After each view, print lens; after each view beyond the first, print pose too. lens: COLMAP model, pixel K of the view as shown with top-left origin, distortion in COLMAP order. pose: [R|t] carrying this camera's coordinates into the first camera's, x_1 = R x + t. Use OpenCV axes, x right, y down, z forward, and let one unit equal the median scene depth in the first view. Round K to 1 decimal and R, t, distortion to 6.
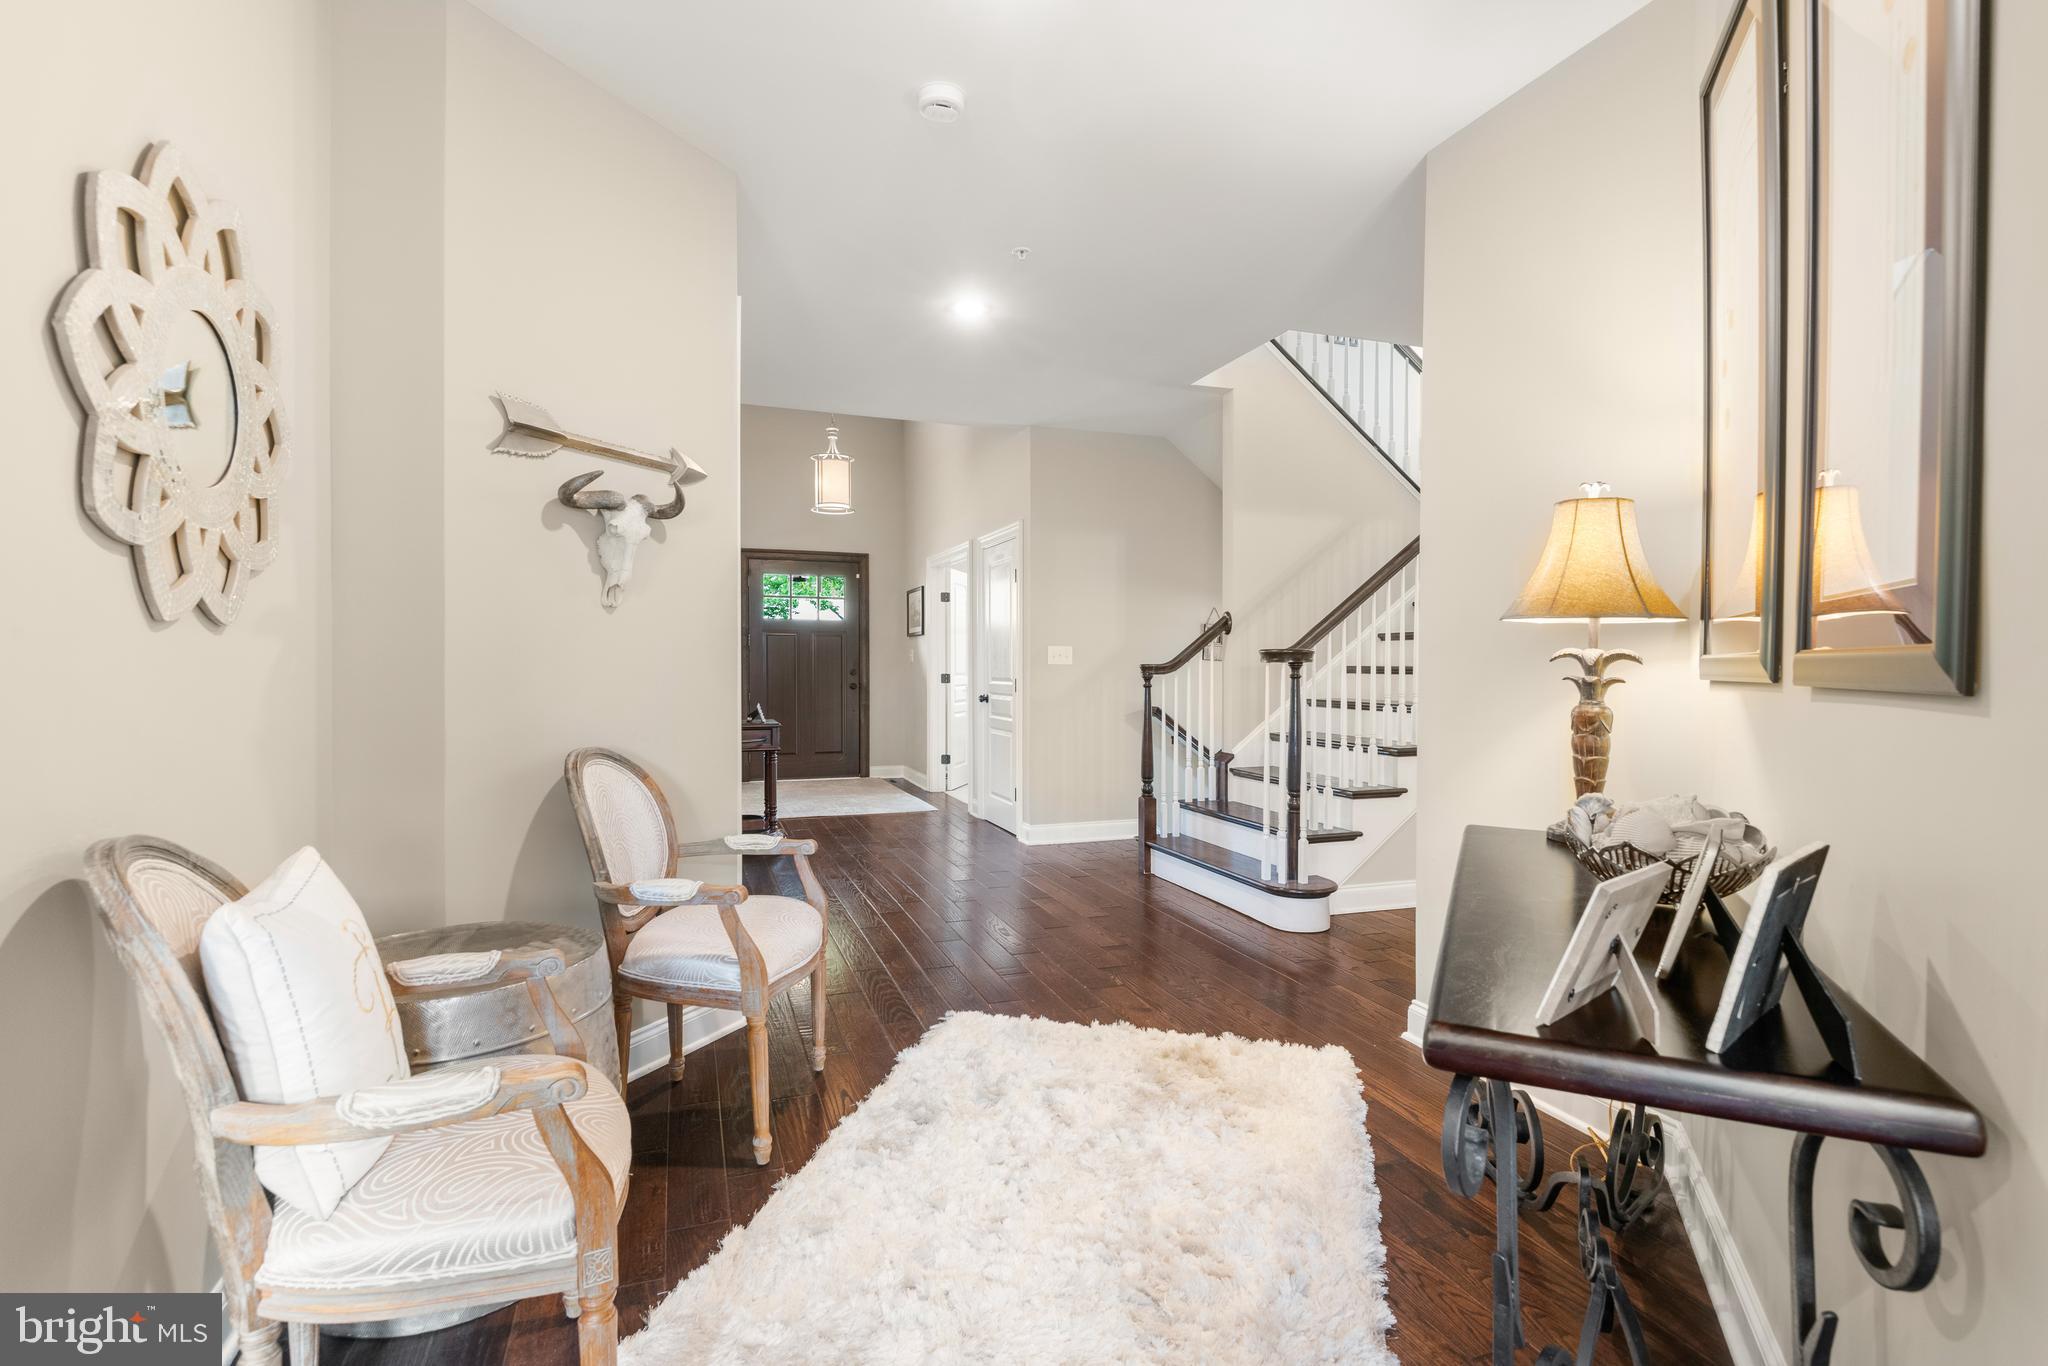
lens RADIAL K [[1014.0, 0, 1023.9], [0, 1014.0, 677.6], [0, 0, 1]] dist [-0.002935, -0.000042]
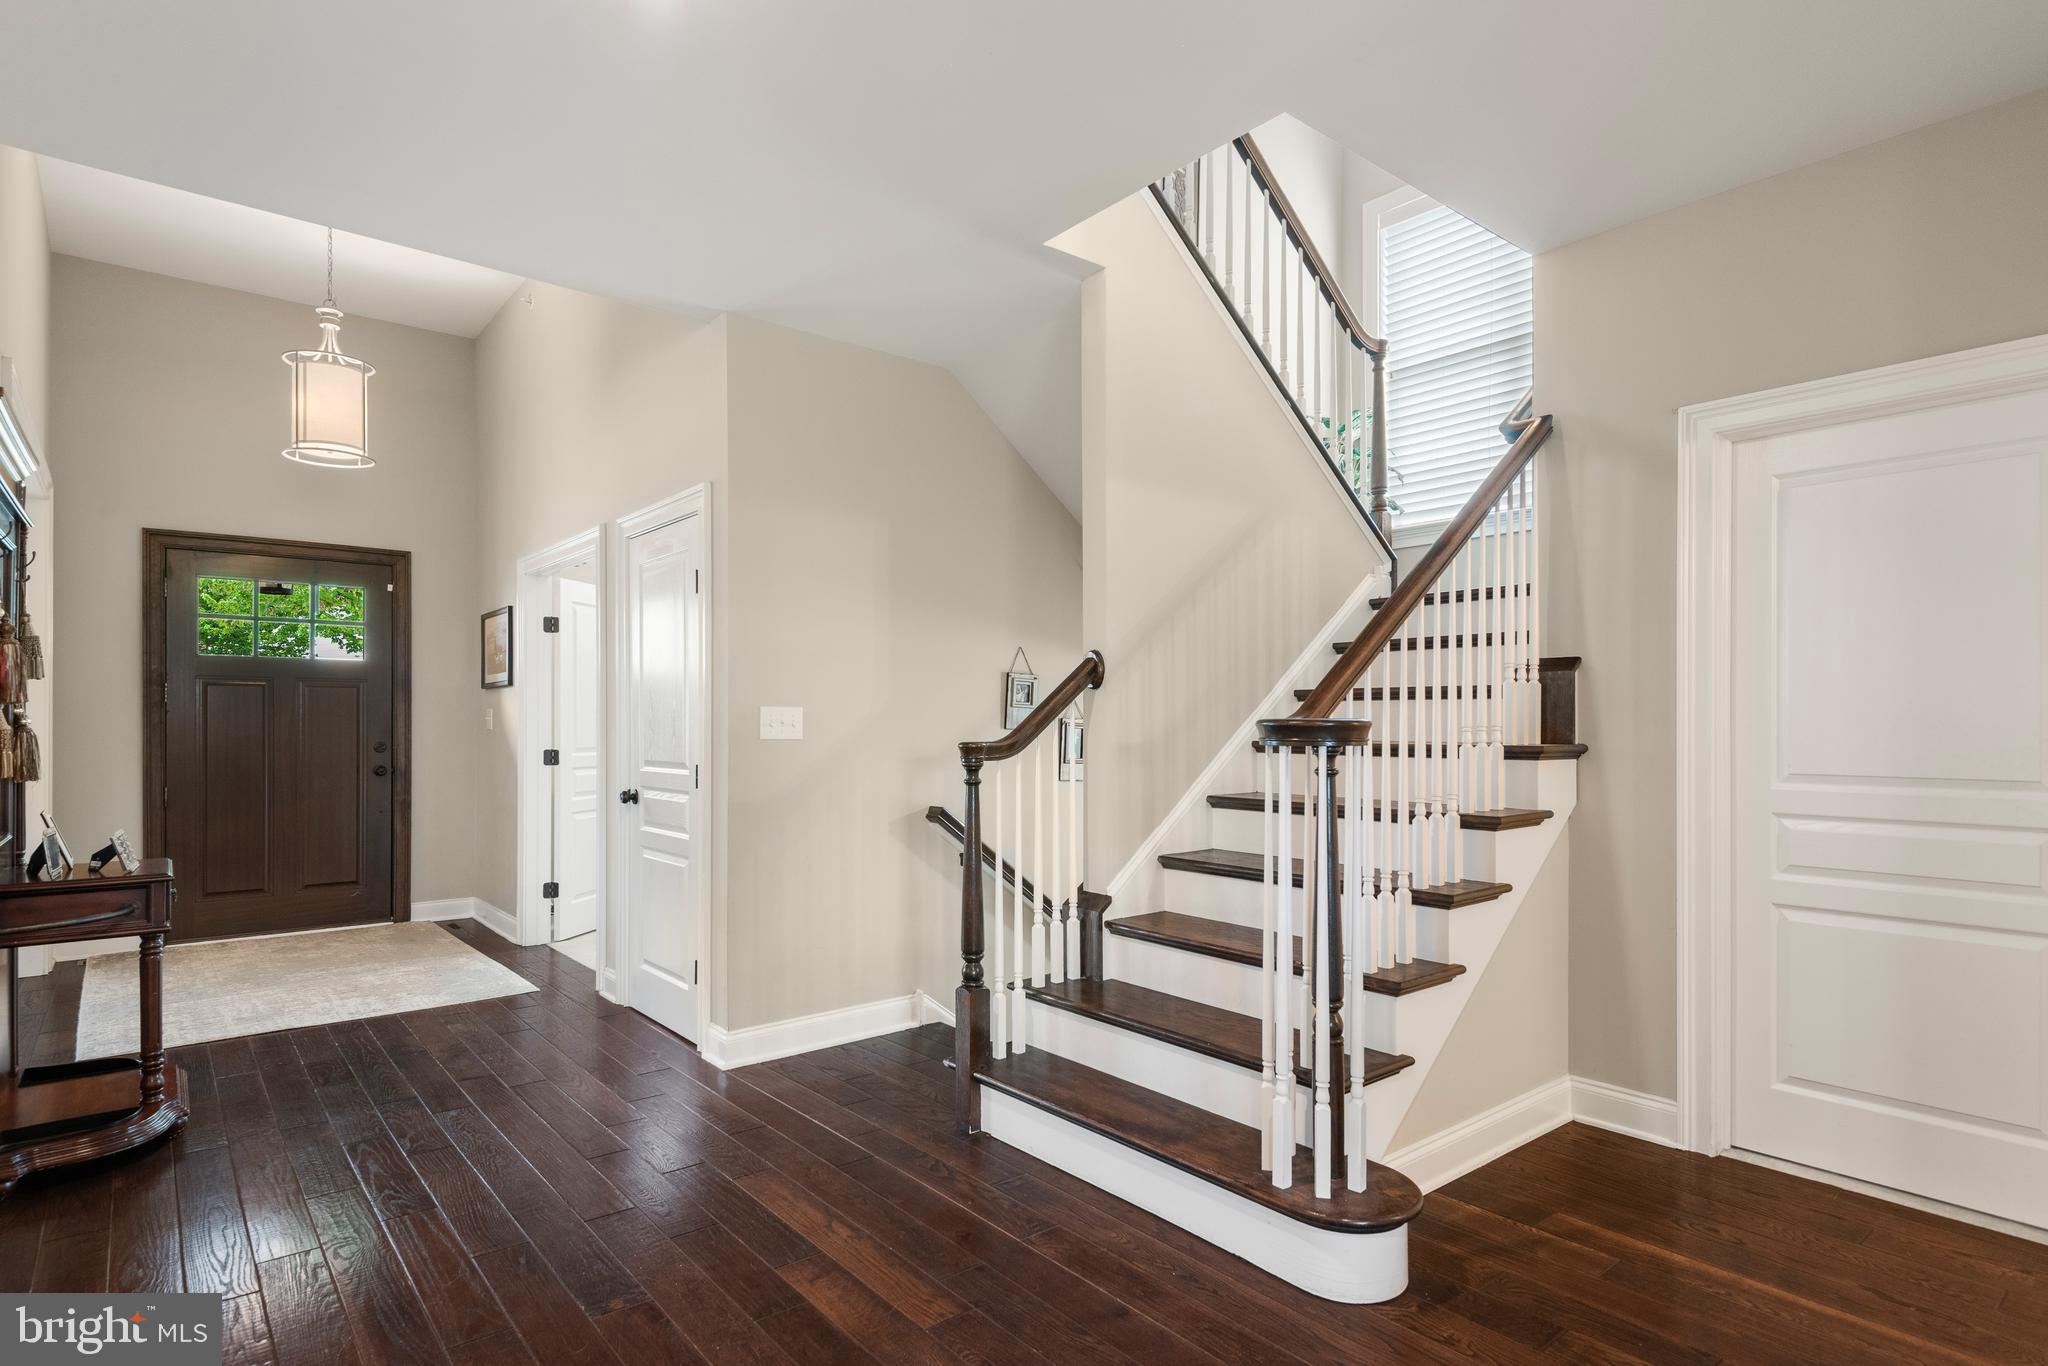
lens RADIAL K [[1087.8, 0, 1031.6], [0, 1087.8, 710.0], [0, 0, 1]] dist [0.016835, -0.001606]
pose [[0.939179, 0.000962, 0.343426, -0.040145], [0.007035, 0.999732, -0.022040, -0.014248], [-0.343356, 0.023116, 0.938921, 0.360910]]
